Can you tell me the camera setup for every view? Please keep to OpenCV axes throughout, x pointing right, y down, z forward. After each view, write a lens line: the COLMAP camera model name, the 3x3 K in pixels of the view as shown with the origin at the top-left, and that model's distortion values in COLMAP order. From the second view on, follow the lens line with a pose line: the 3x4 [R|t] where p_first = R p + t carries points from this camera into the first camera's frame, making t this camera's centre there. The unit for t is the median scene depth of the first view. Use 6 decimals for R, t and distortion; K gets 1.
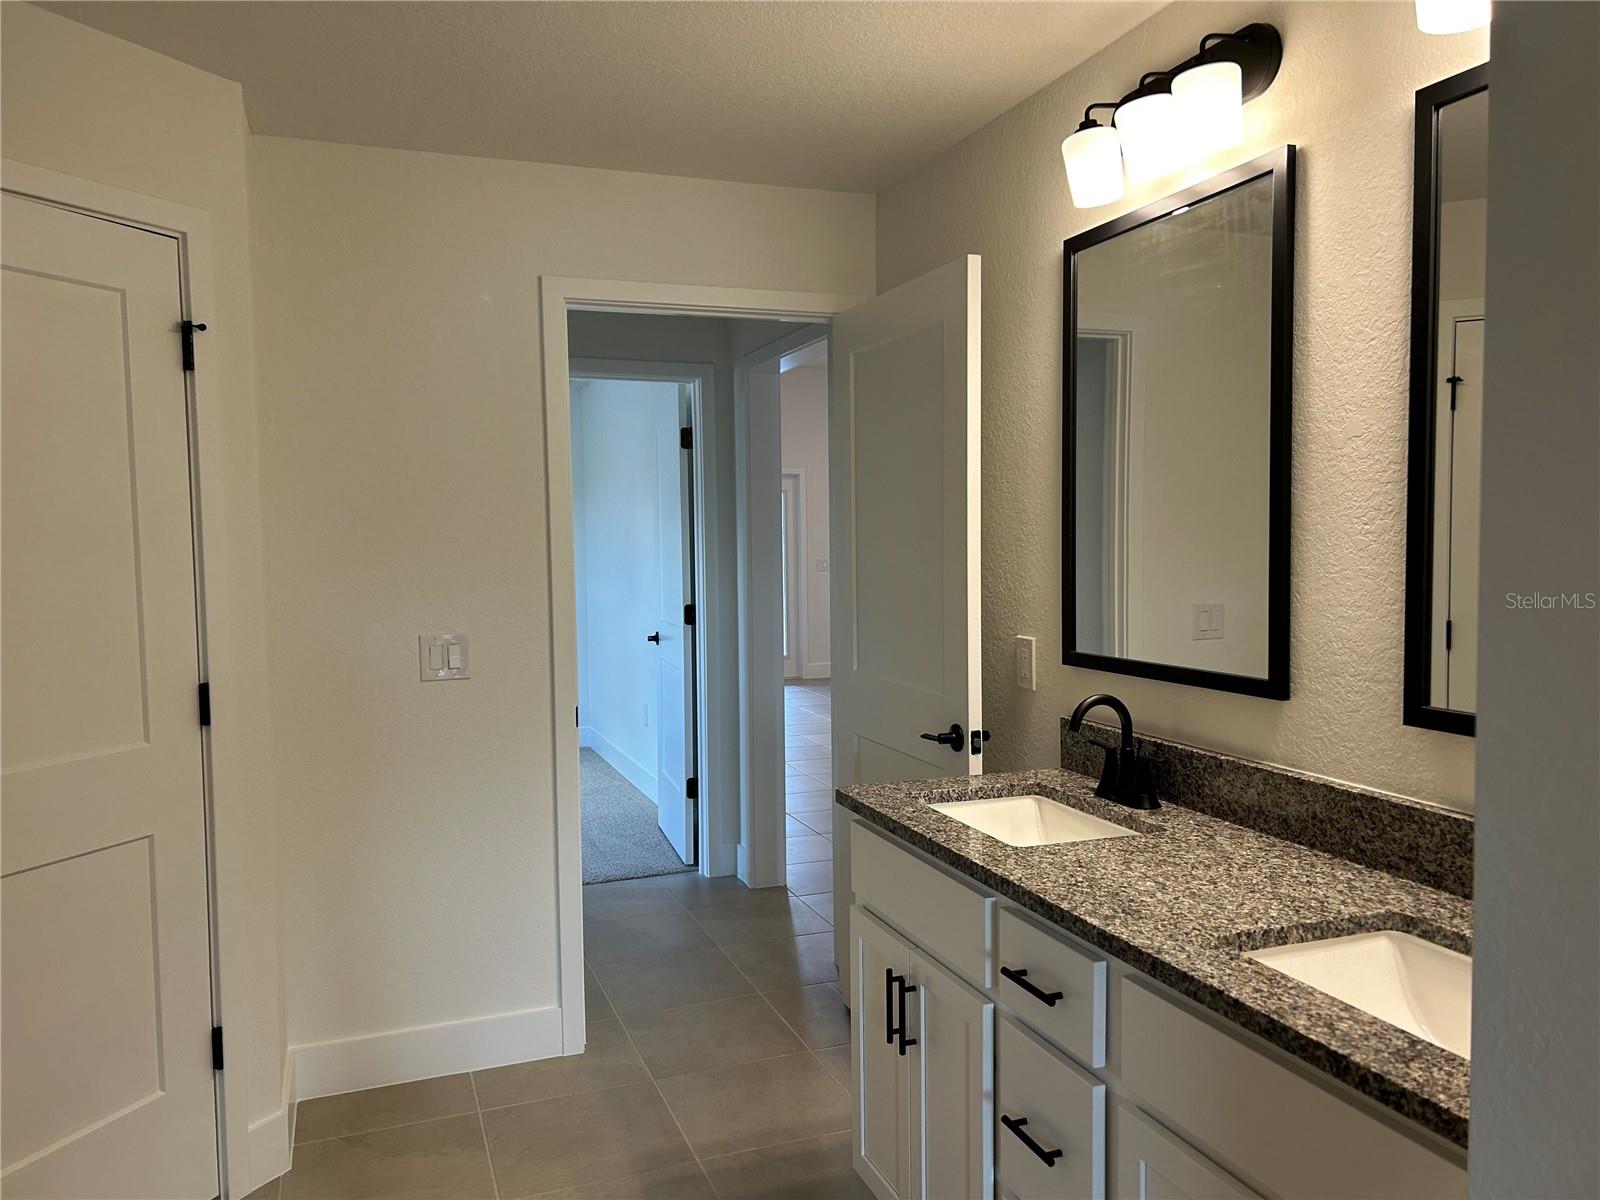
lens RADIAL K [[1207.5, 0, 793.7], [0, 1207.5, 605.2], [0, 0, 1]] dist [0.047714, -0.047898]
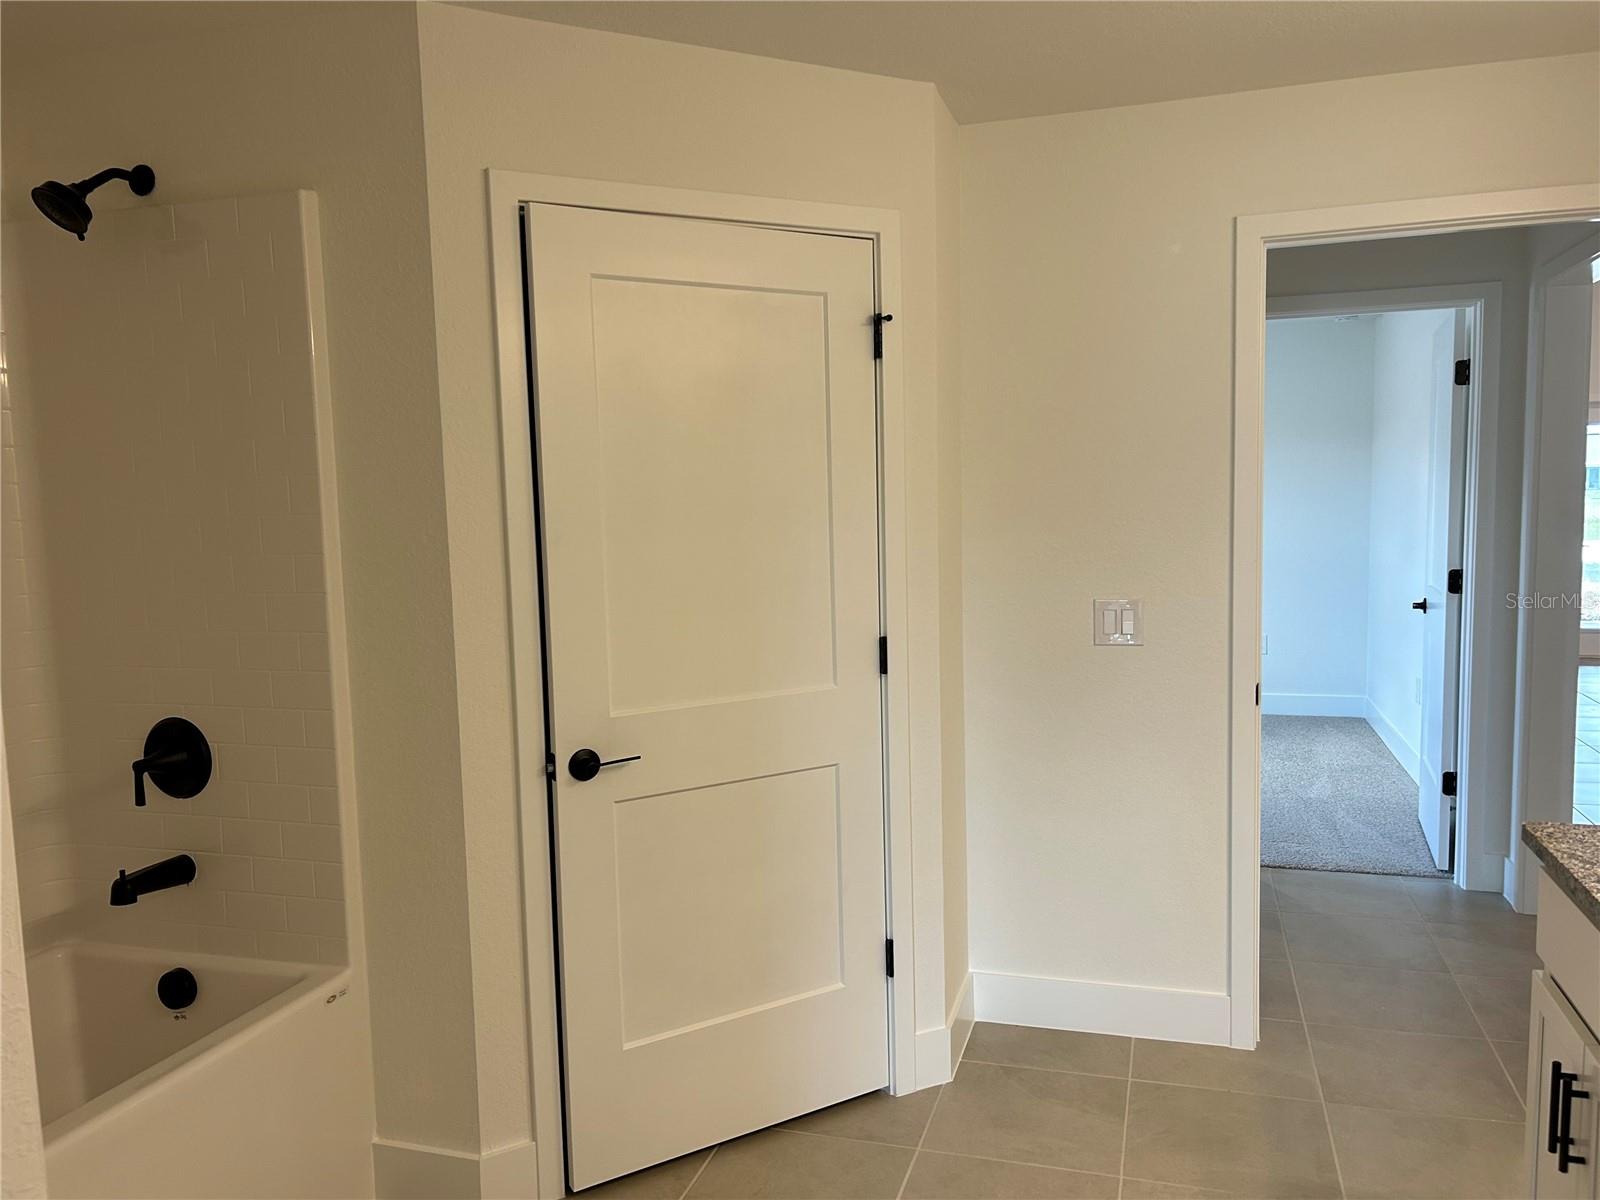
lens RADIAL K [[1207.5, 0, 798.9], [0, 1207.5, 608.2], [0, 0, 1]] dist [0.047714, -0.047898]
pose [[0.791963, 0.052705, -0.608289, 0.108430], [-0.021278, 0.998045, 0.058773, -0.021759], [0.610198, -0.033603, 0.791536, 0.054614]]
